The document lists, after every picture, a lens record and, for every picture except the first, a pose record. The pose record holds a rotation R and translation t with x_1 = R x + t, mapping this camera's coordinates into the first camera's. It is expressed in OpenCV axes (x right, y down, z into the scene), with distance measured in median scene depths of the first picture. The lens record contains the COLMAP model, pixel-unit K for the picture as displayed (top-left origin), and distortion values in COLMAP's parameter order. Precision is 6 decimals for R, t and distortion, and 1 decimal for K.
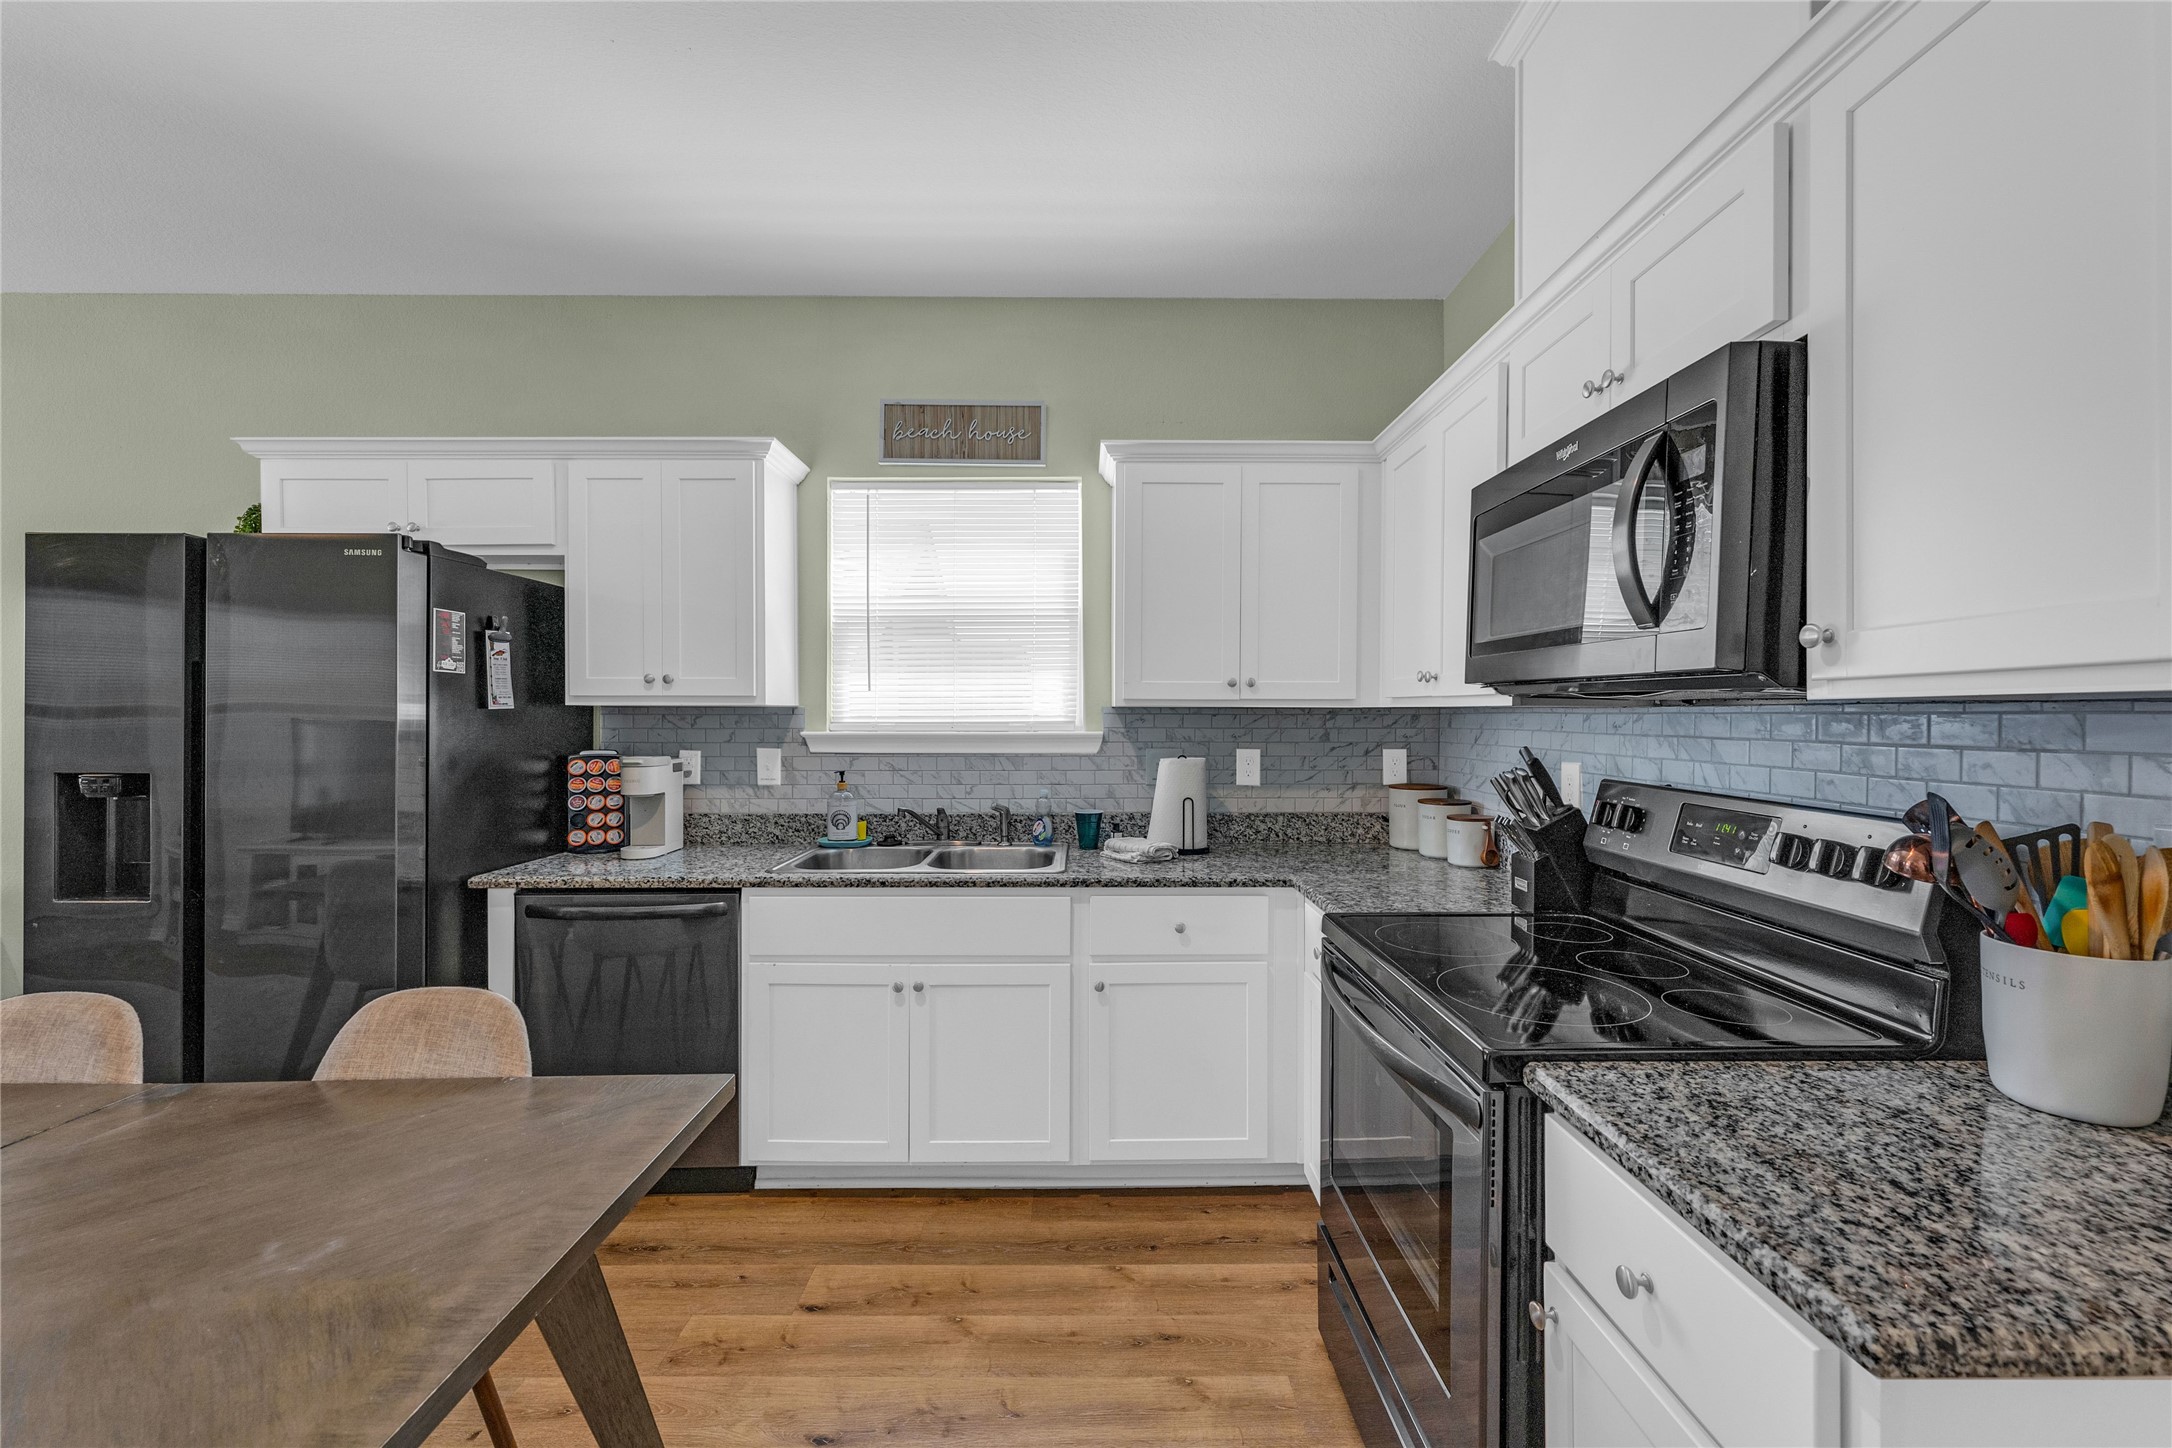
lens RADIAL K [[892.9, 0, 1081.2], [0, 892.9, 716.6], [0, 0, 1]] dist [0.003047, -0.001282]
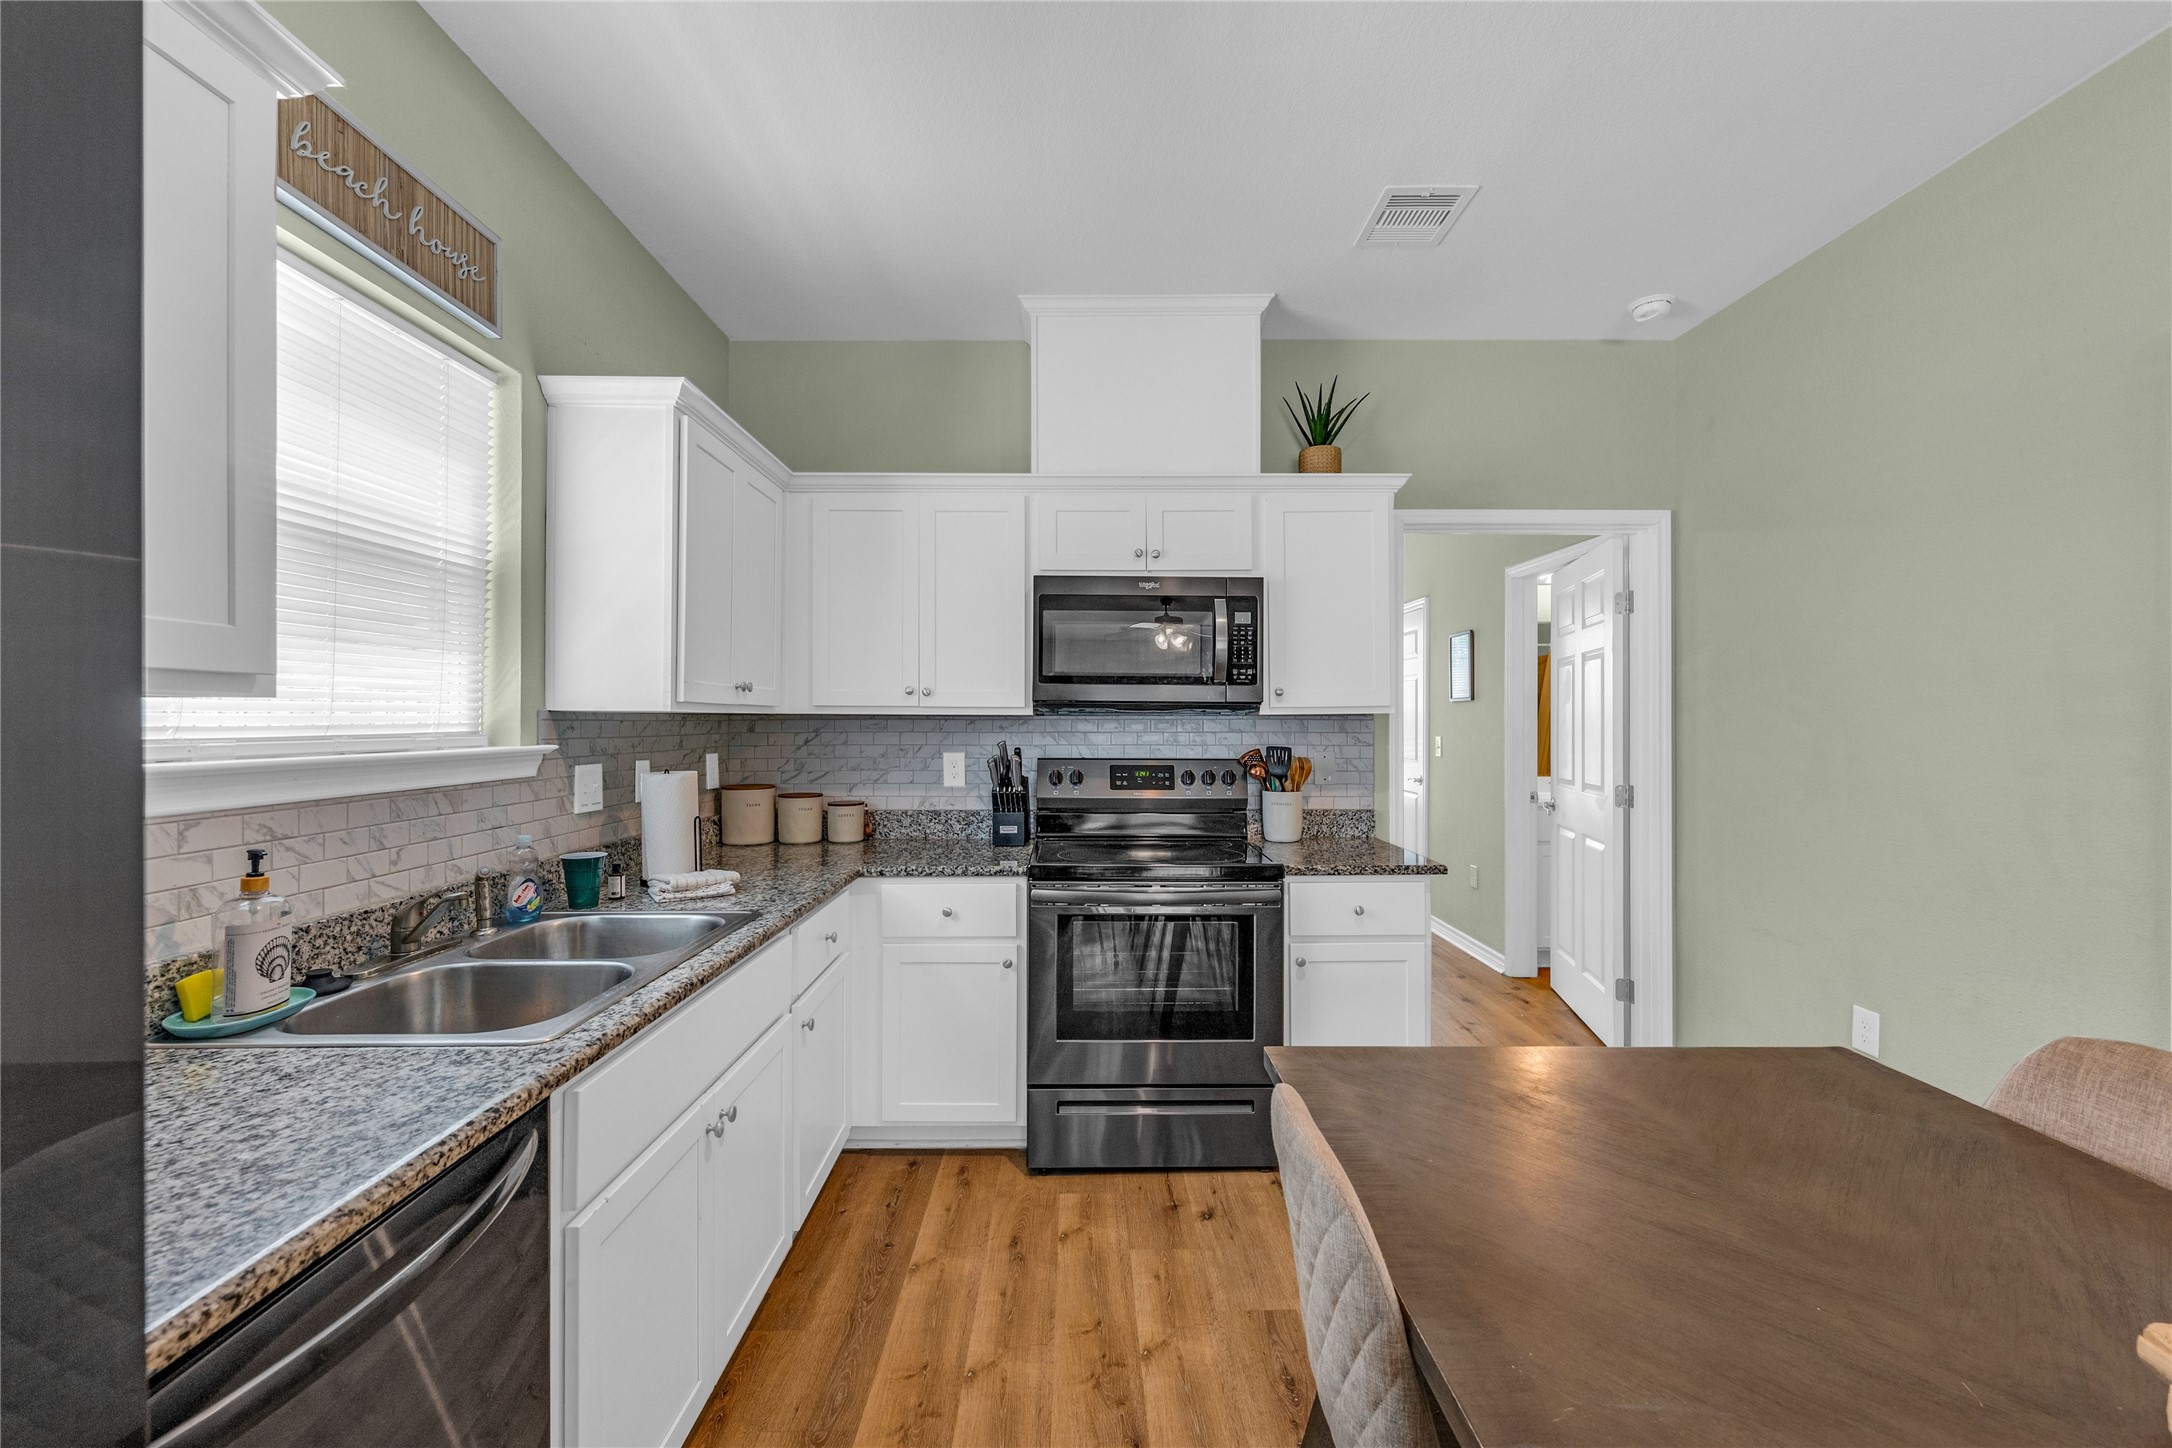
lens RADIAL K [[892.9, 0, 1087.0], [0, 892.9, 721.1], [0, 0, 1]] dist [0.003047, -0.001282]
pose [[-0.008413, -0.002889, 0.999960, -0.714937], [0.003832, 0.999988, 0.002921, -0.002742], [-0.999957, 0.003856, -0.008402, 0.595422]]
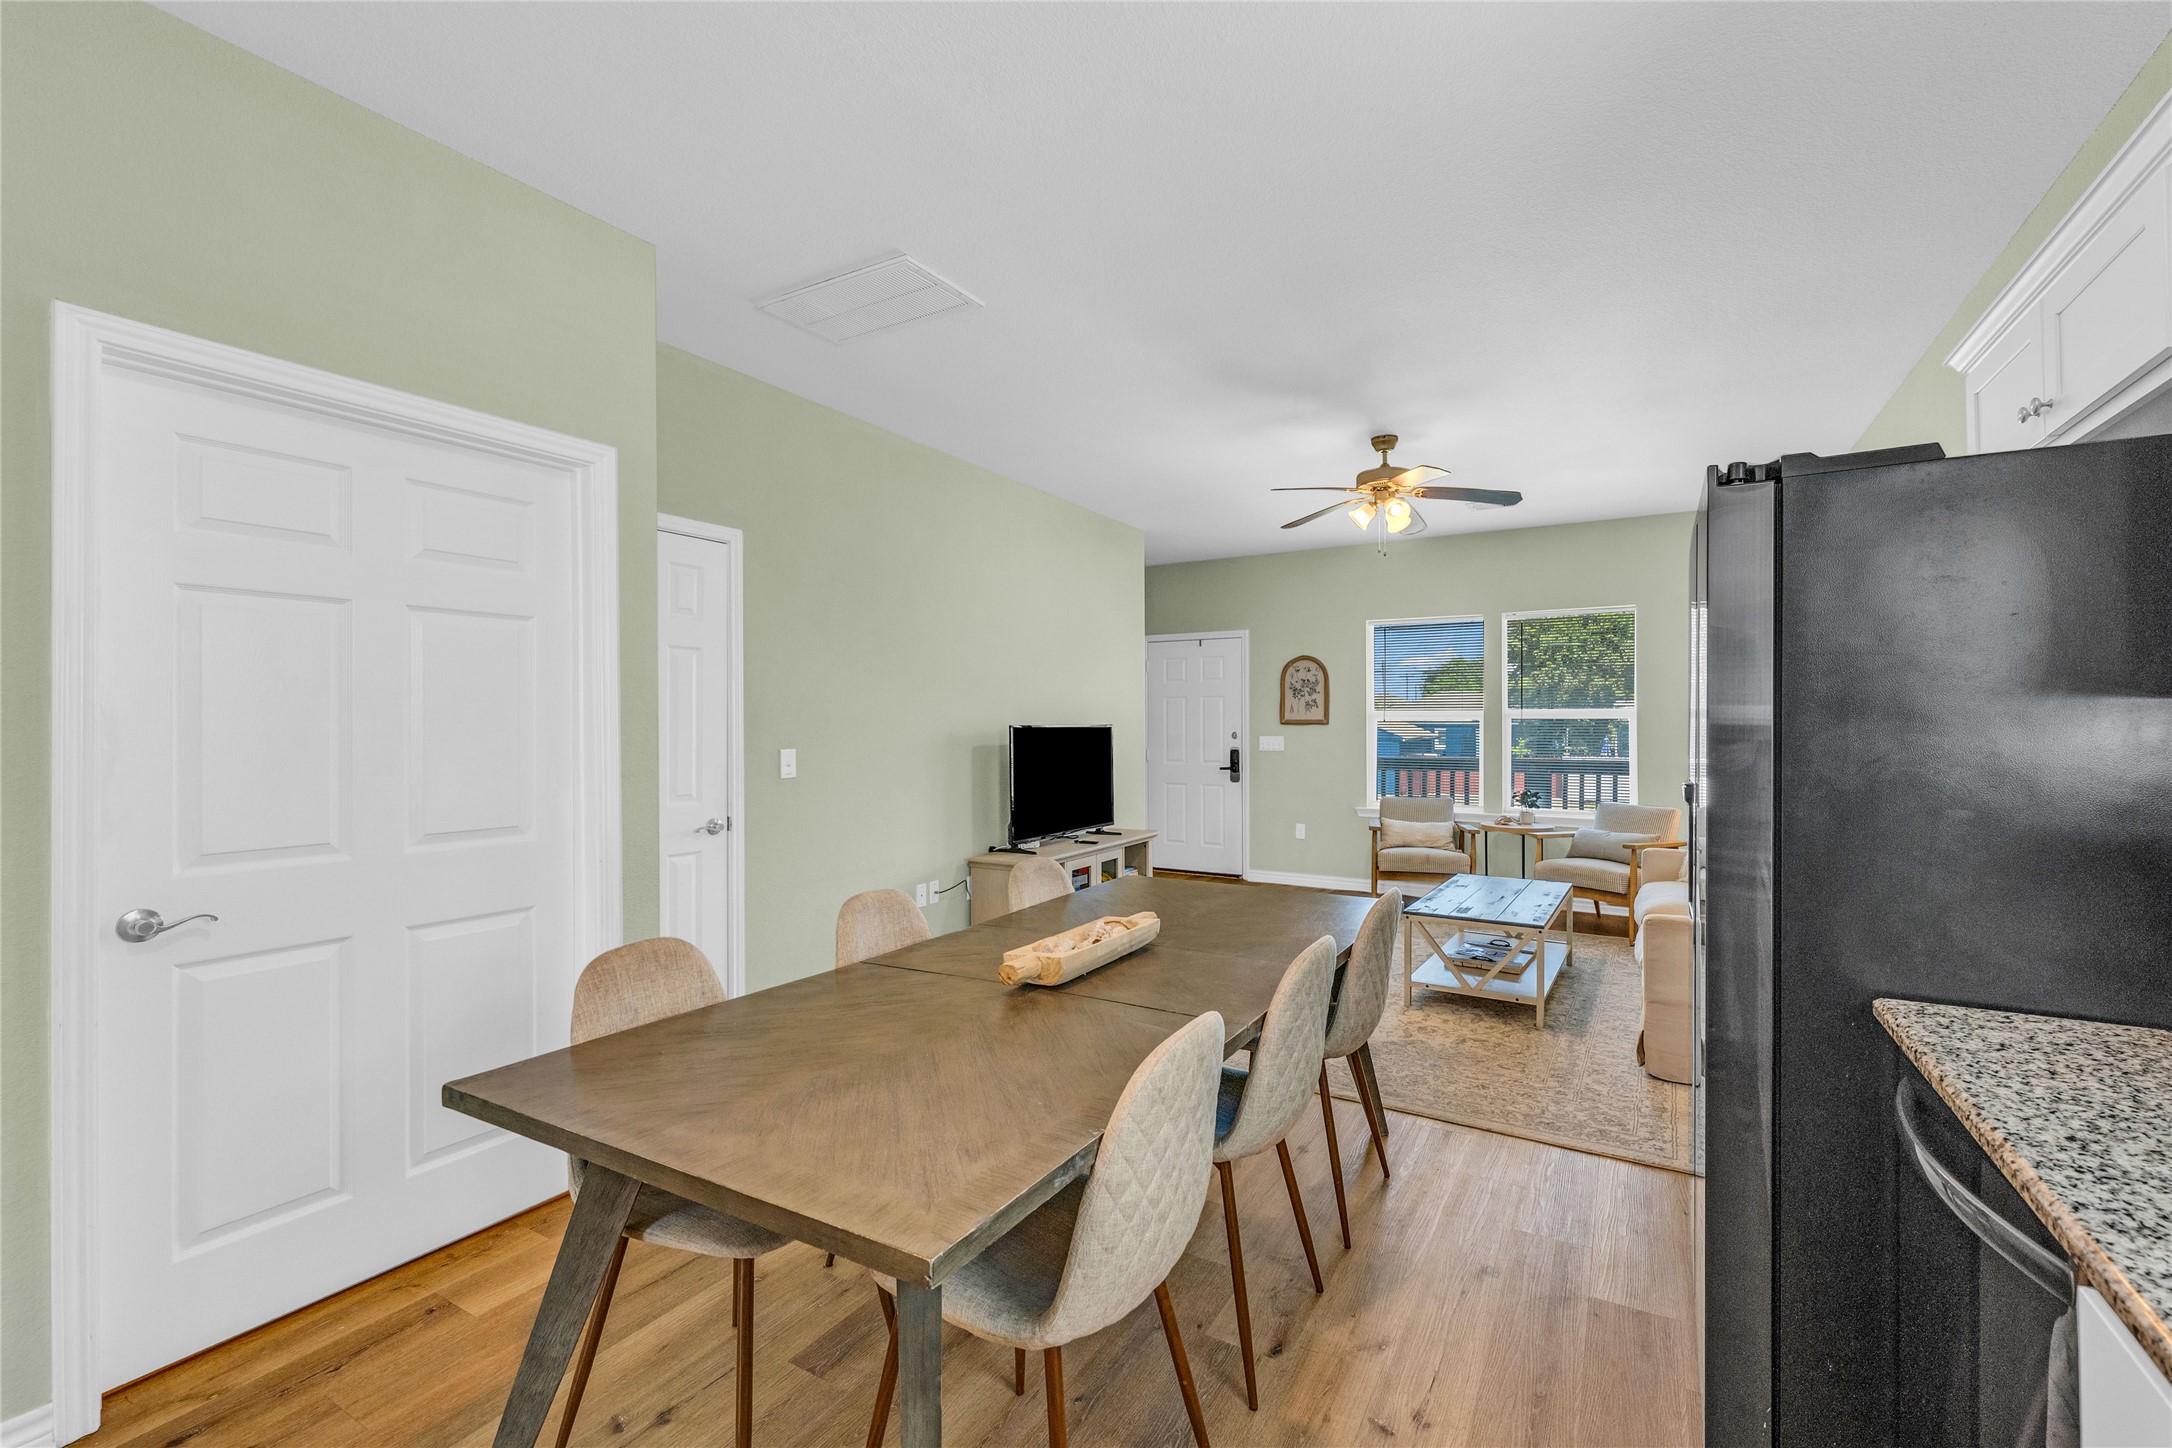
lens RADIAL K [[892.9, 0, 1117.5], [0, 892.9, 718.0], [0, 0, 1]] dist [0.003047, -0.001282]
pose [[-0.495825, -0.003814, -0.868414, 0.092364], [-0.001413, 0.999993, -0.003585, -0.003817], [0.868421, -0.000551, -0.495827, 0.708222]]
